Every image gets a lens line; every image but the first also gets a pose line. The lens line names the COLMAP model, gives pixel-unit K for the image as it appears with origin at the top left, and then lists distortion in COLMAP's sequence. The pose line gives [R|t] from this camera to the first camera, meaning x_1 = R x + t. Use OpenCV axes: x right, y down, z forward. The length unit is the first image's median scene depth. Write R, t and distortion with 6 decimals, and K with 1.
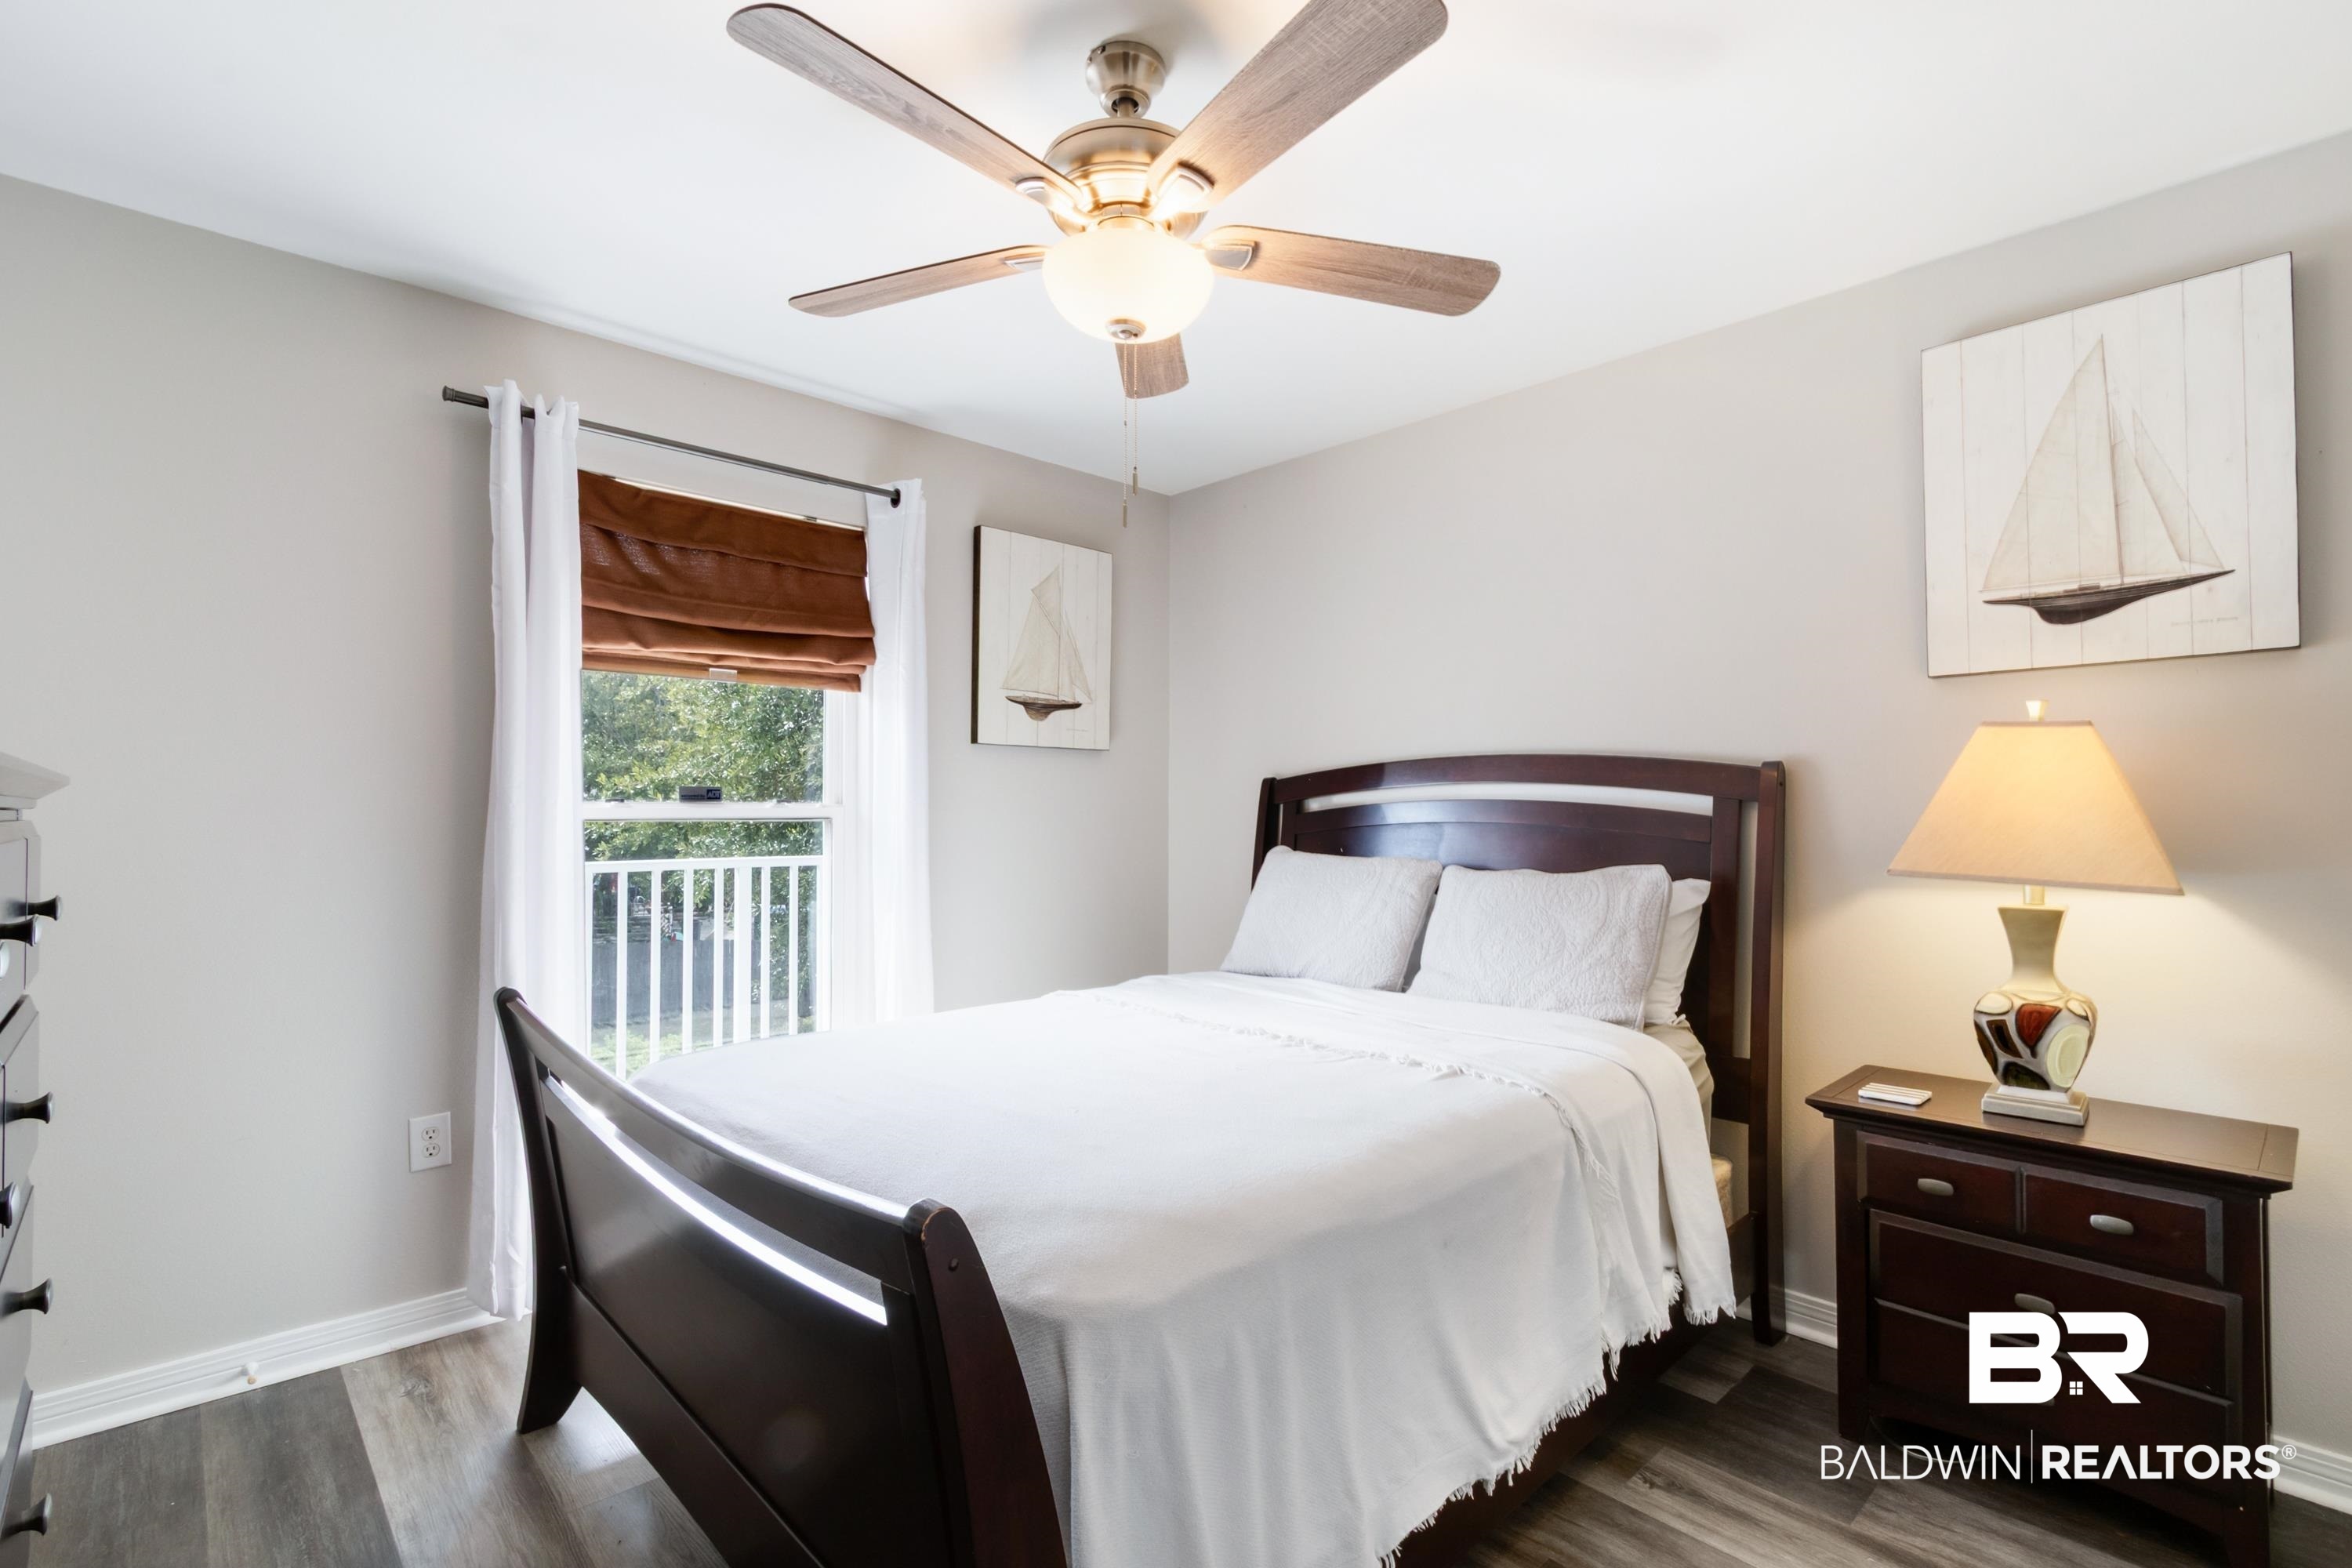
lens RADIAL K [[1084.7, 0, 1168.4], [0, 1084.7, 793.0], [0, 0, 1]] dist [0.001131, 0.000283]
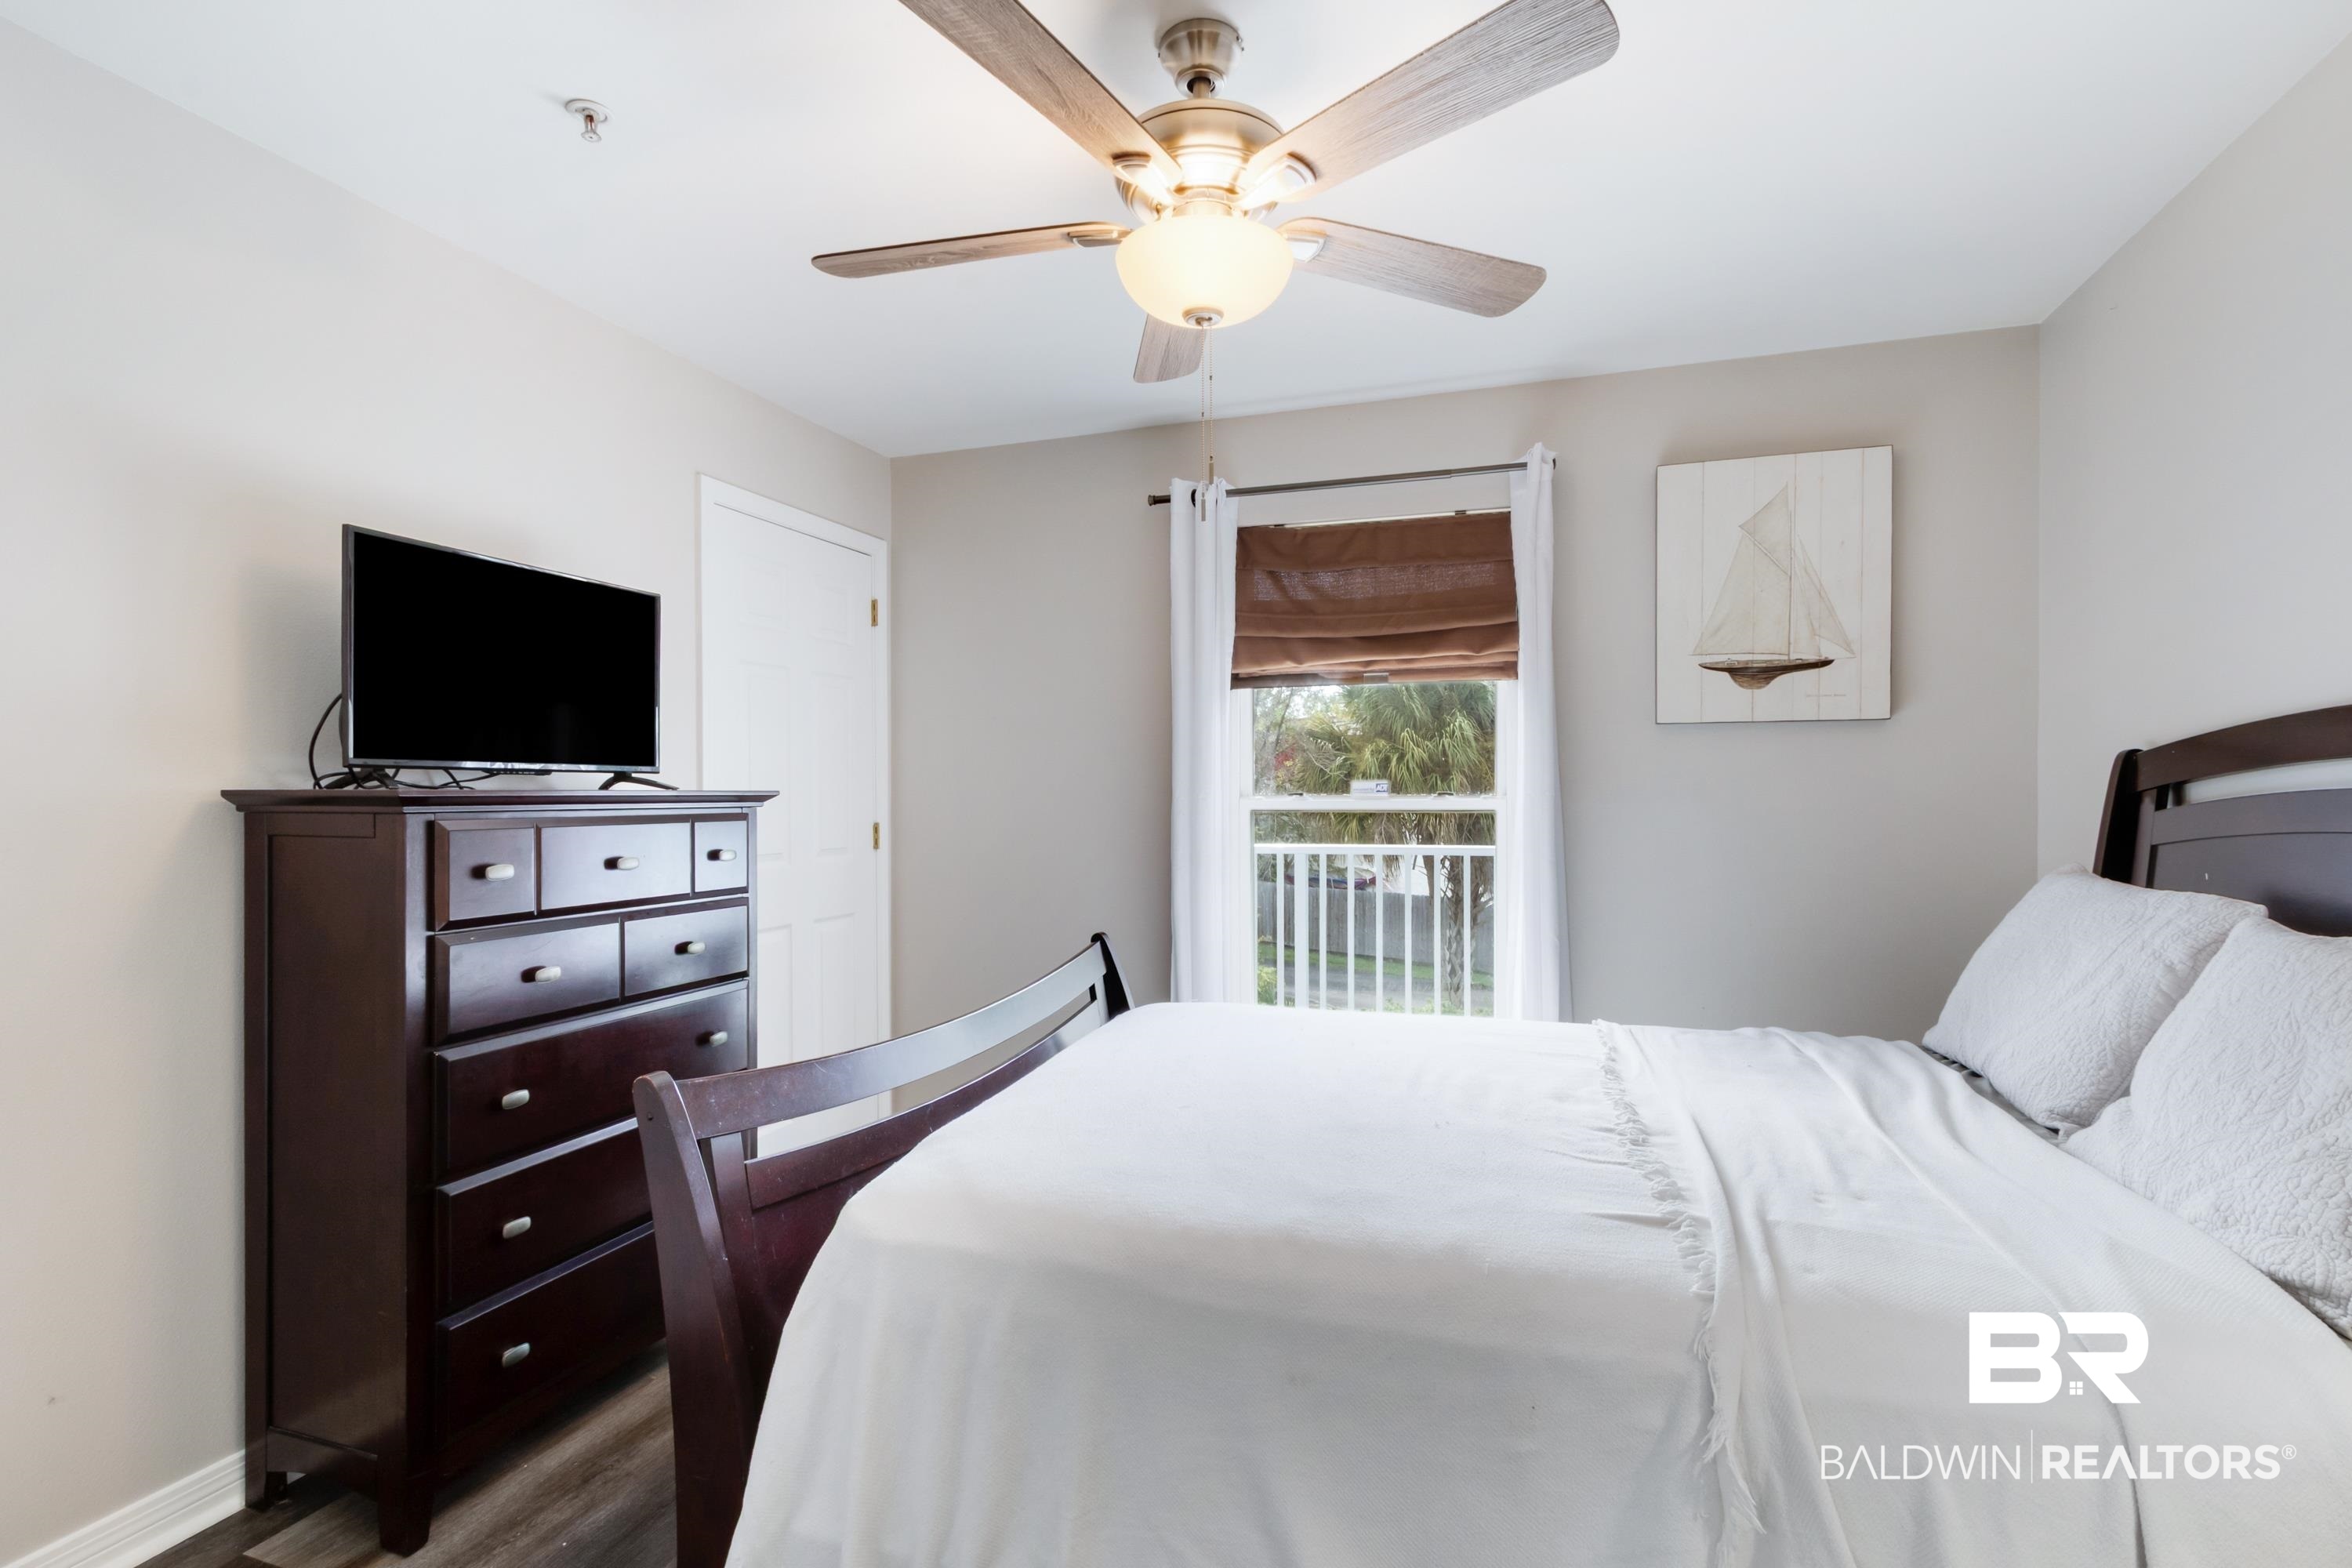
lens RADIAL K [[1084.7, 0, 1179.0], [0, 1084.7, 793.3], [0, 0, 1]] dist [0.001131, 0.000283]
pose [[0.476638, -0.002914, -0.879095, 0.429936], [0.017513, 0.999828, 0.006182, -0.002482], [0.878925, -0.018342, 0.476607, 0.281833]]
